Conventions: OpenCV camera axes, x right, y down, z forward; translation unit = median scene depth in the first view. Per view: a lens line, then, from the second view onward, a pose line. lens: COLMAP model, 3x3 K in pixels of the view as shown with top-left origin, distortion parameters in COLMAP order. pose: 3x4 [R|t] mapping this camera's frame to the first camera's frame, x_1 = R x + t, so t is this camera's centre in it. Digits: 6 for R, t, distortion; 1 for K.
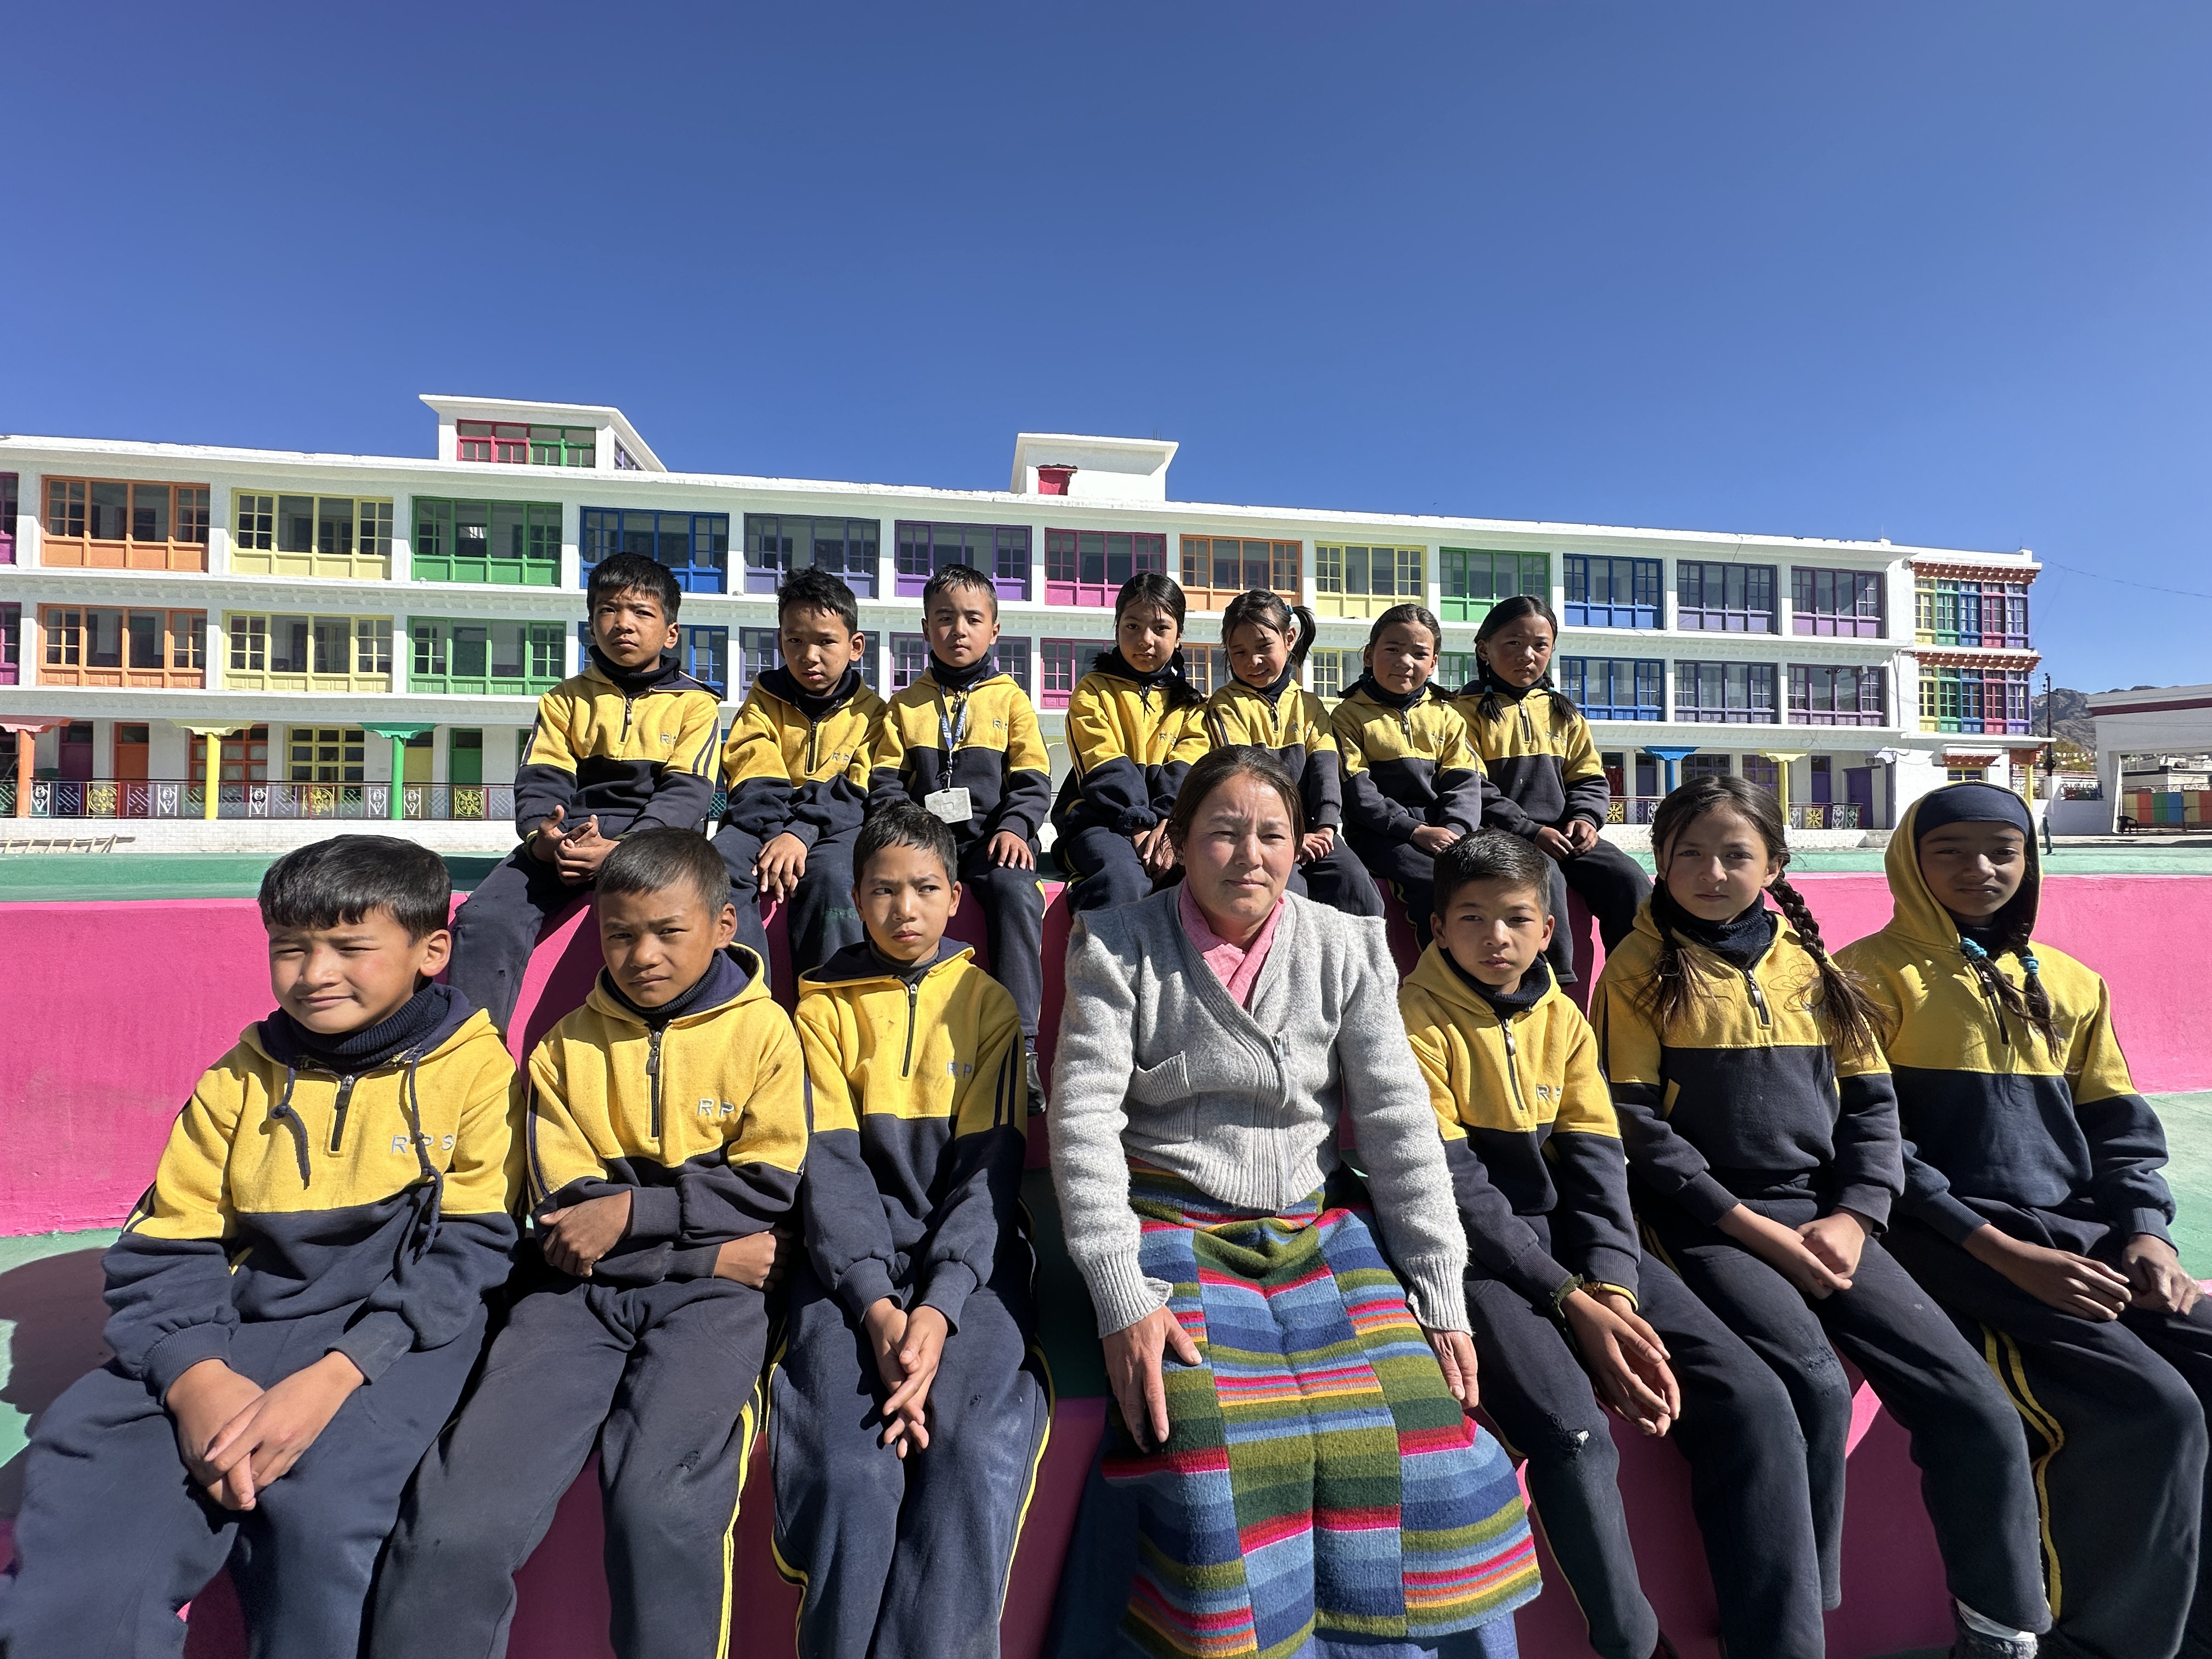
lens RADIAL K [[884.1, 0, 1108.9], [0, 884.1, 831.7], [0, 0, 1]] dist [-0.004983, 0.001278]
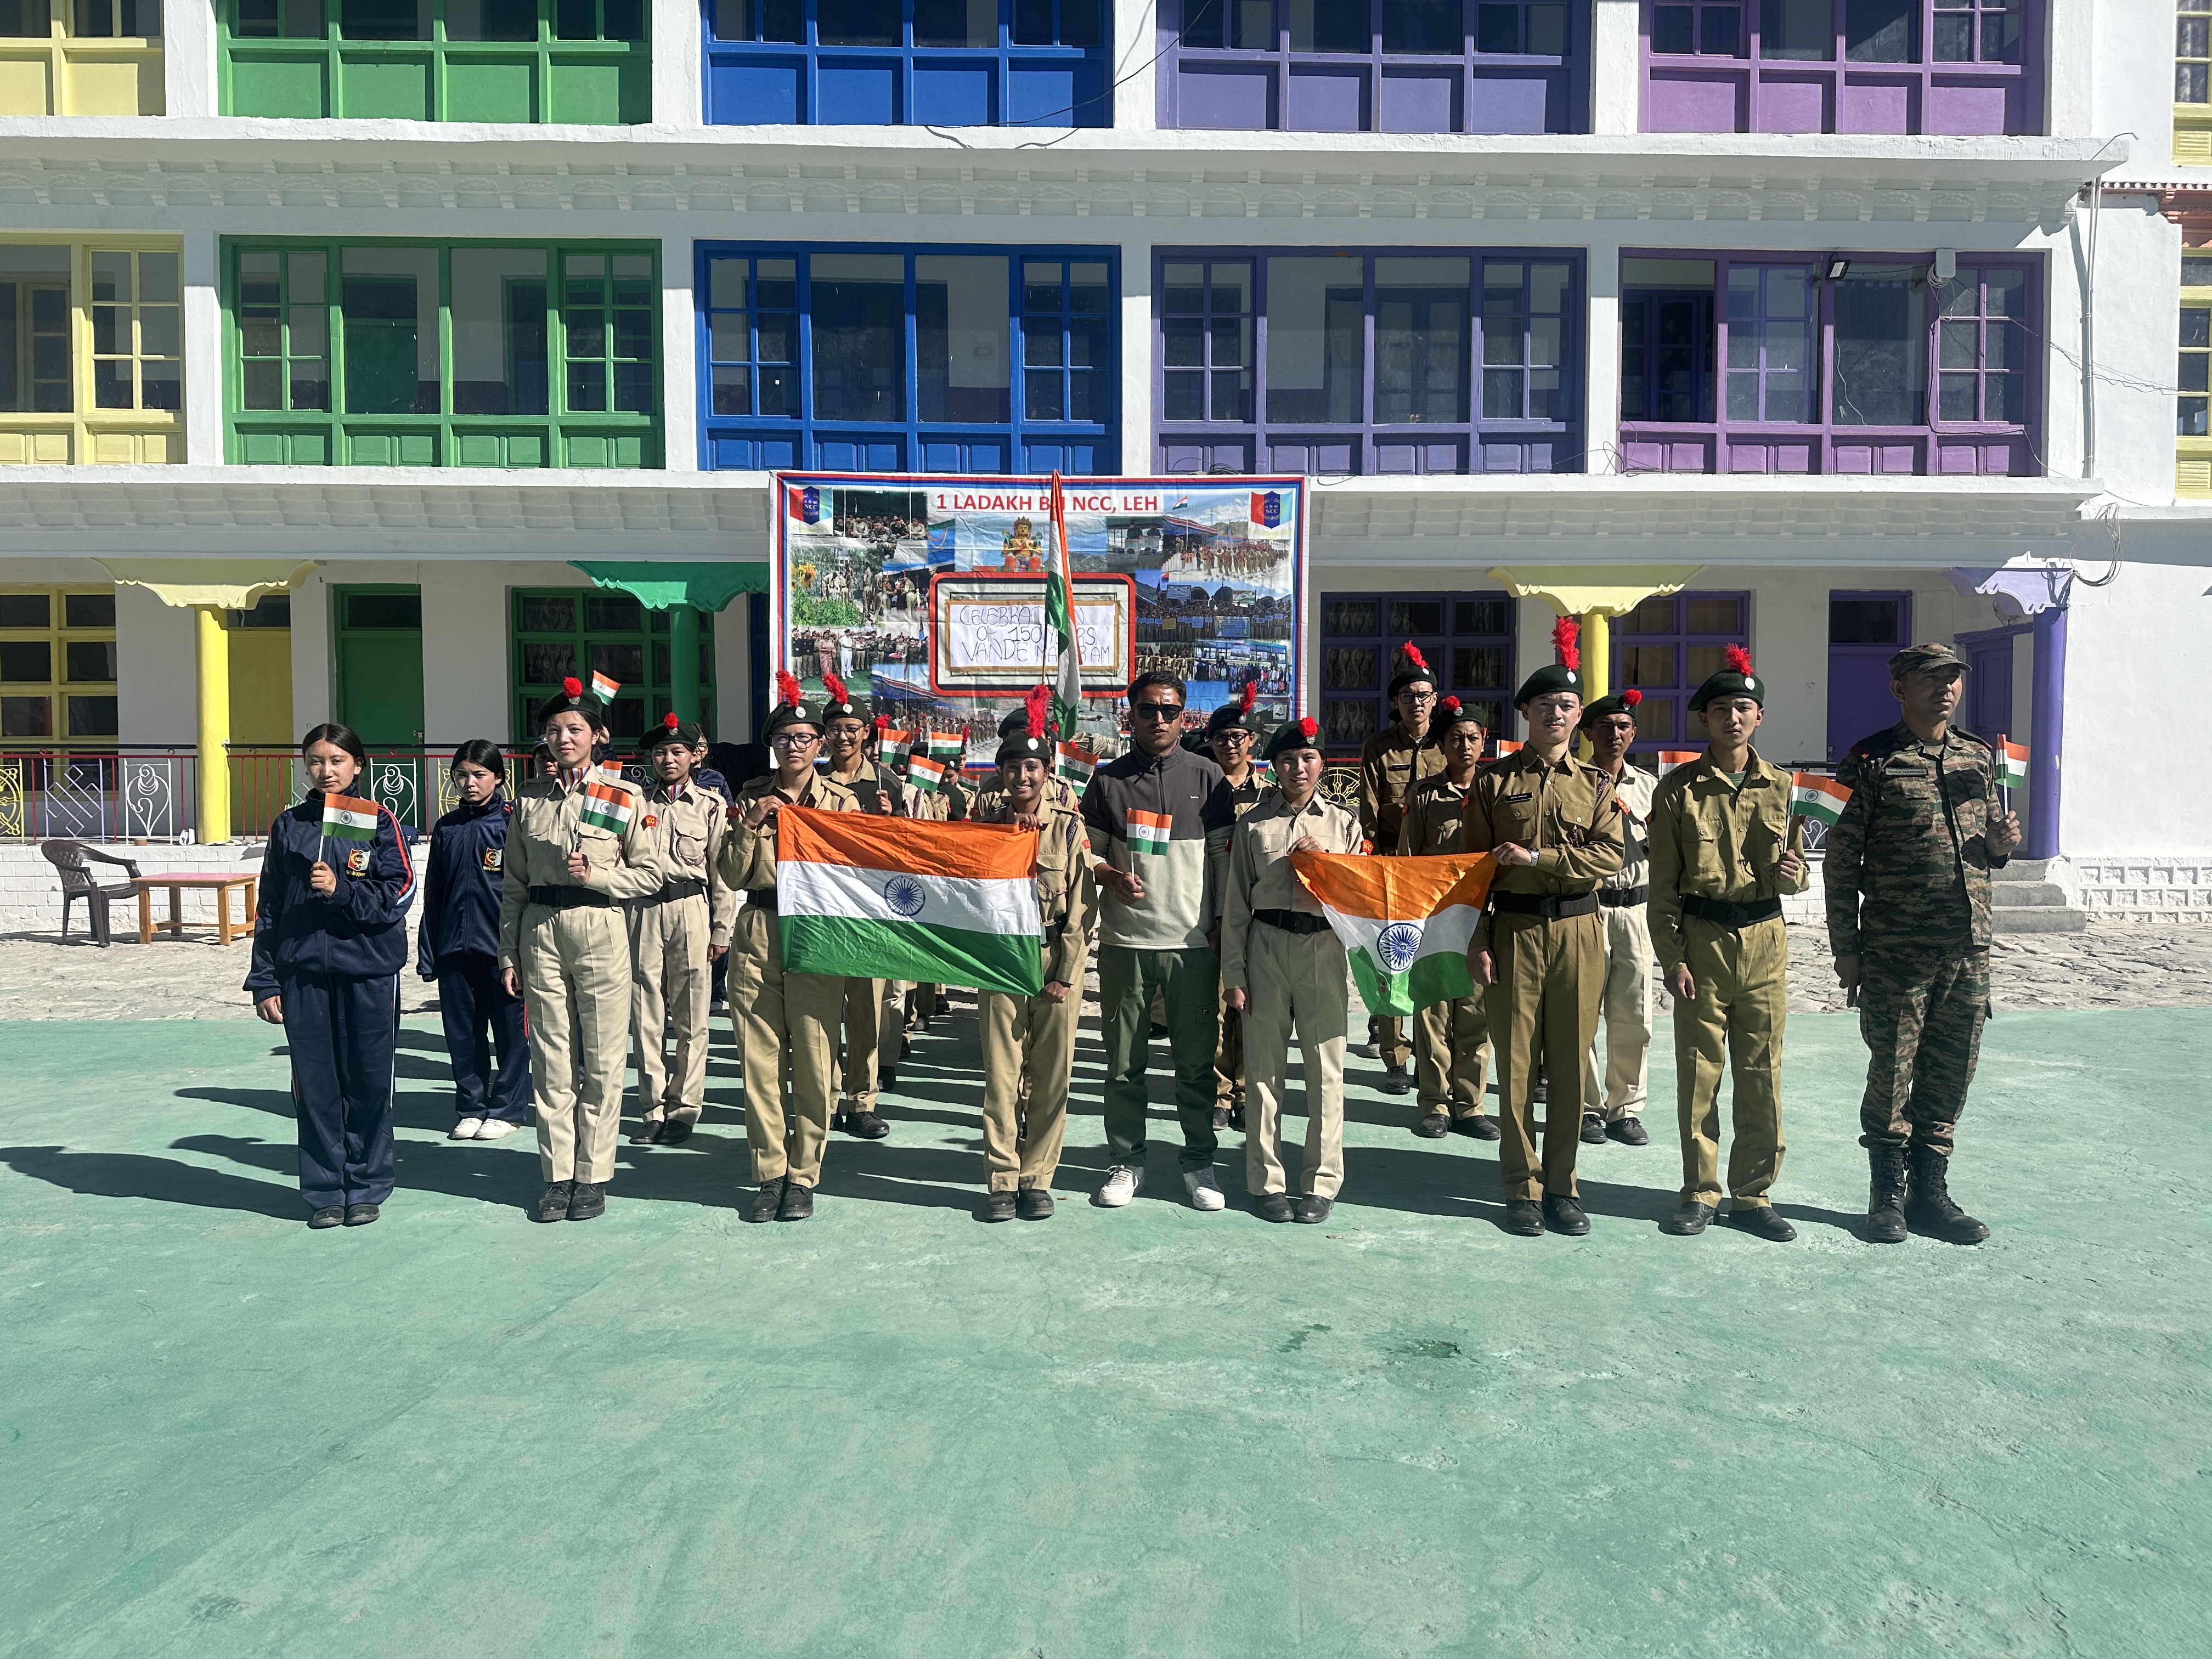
lens RADIAL K [[1575.9, 0, 1122.4], [0, 1575.9, 835.1], [0, 0, 1]] dist [0.018674, -0.028742]
pose [[0.992672, 0.006421, -0.120670, 0.729015], [0.000732, 0.998249, 0.059145, -0.042759], [0.120838, -0.058800, 0.990929, 0.528522]]
